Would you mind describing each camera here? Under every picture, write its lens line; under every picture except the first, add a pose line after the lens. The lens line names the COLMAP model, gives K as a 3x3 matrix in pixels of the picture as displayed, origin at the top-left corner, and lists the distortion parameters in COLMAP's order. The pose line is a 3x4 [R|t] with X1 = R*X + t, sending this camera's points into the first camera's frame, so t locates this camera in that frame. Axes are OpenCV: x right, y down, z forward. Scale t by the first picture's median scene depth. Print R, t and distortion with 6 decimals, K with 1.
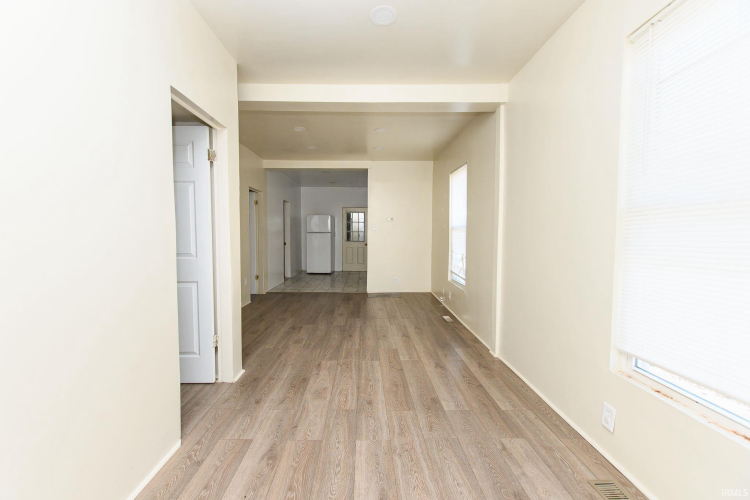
lens RADIAL K [[322.4, 0, 367.3], [0, 322.4, 251.2], [0, 0, 1]] dist [0.016020, -0.008544]
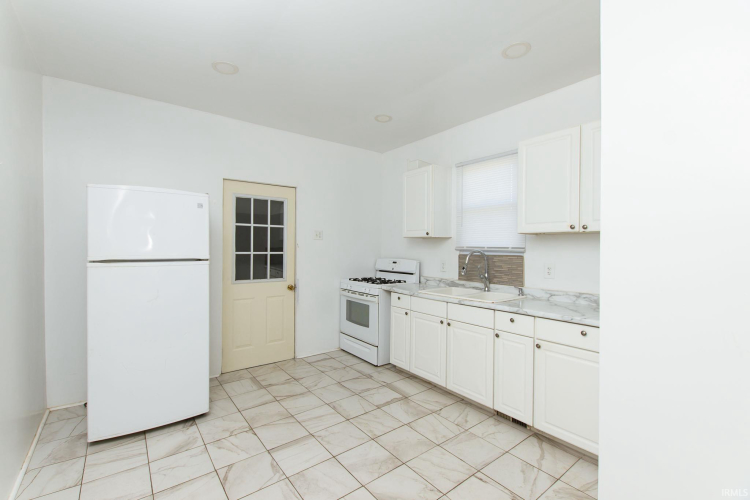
lens RADIAL K [[322.4, 0, 367.3], [0, 322.4, 251.2], [0, 0, 1]] dist [0.016020, -0.008544]
pose [[0.800361, -0.008462, 0.599459, -0.197334], [0.031107, 0.999140, -0.027428, -0.061686], [-0.598711, 0.040600, 0.799935, 0.813112]]
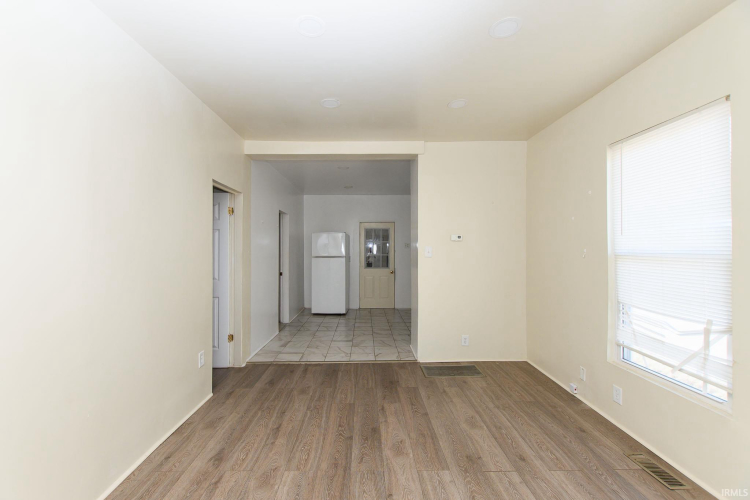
lens RADIAL K [[322.4, 0, 367.3], [0, 322.4, 251.2], [0, 0, 1]] dist [0.016020, -0.008544]
pose [[0.999980, -0.006094, 0.001671, -0.075049], [0.006180, 0.998342, -0.057230, -0.032520], [-0.001320, 0.057239, 0.998360, 0.322015]]
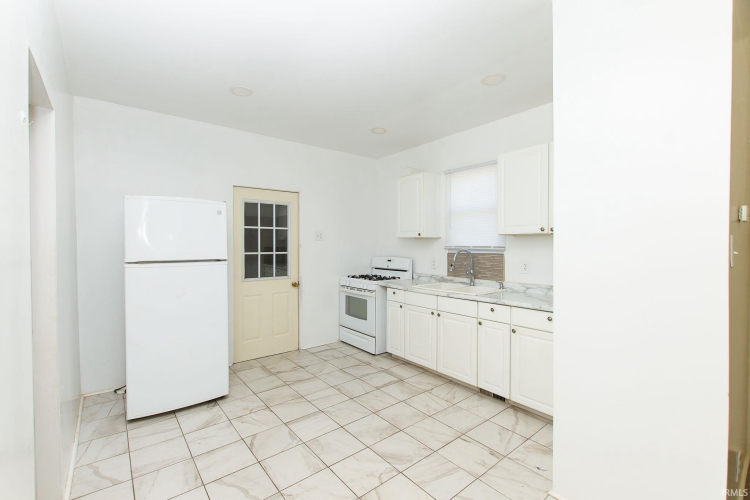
lens RADIAL K [[322.4, 0, 367.3], [0, 322.4, 251.2], [0, 0, 1]] dist [0.016020, -0.008544]
pose [[0.784787, -0.020025, 0.619442, -0.231431], [0.040511, 0.998998, -0.019030, -0.063703], [-0.618440, 0.040029, 0.784812, 0.782357]]
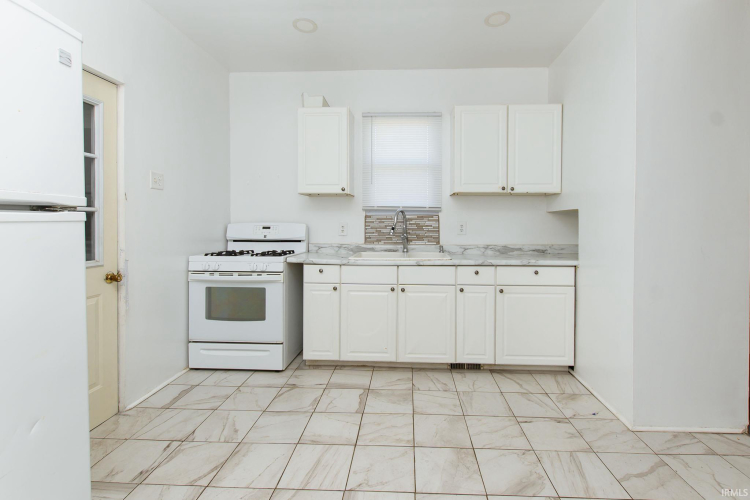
lens RADIAL K [[346.7, 0, 392.7], [0, 346.7, 227.1], [0, 0, 1]] dist [0.001325, 0.000255]
pose [[0.045452, -0.019977, 0.998767, -0.255046], [0.049954, 0.998595, 0.017701, -0.056779], [-0.997717, 0.049088, 0.046387, 1.039940]]
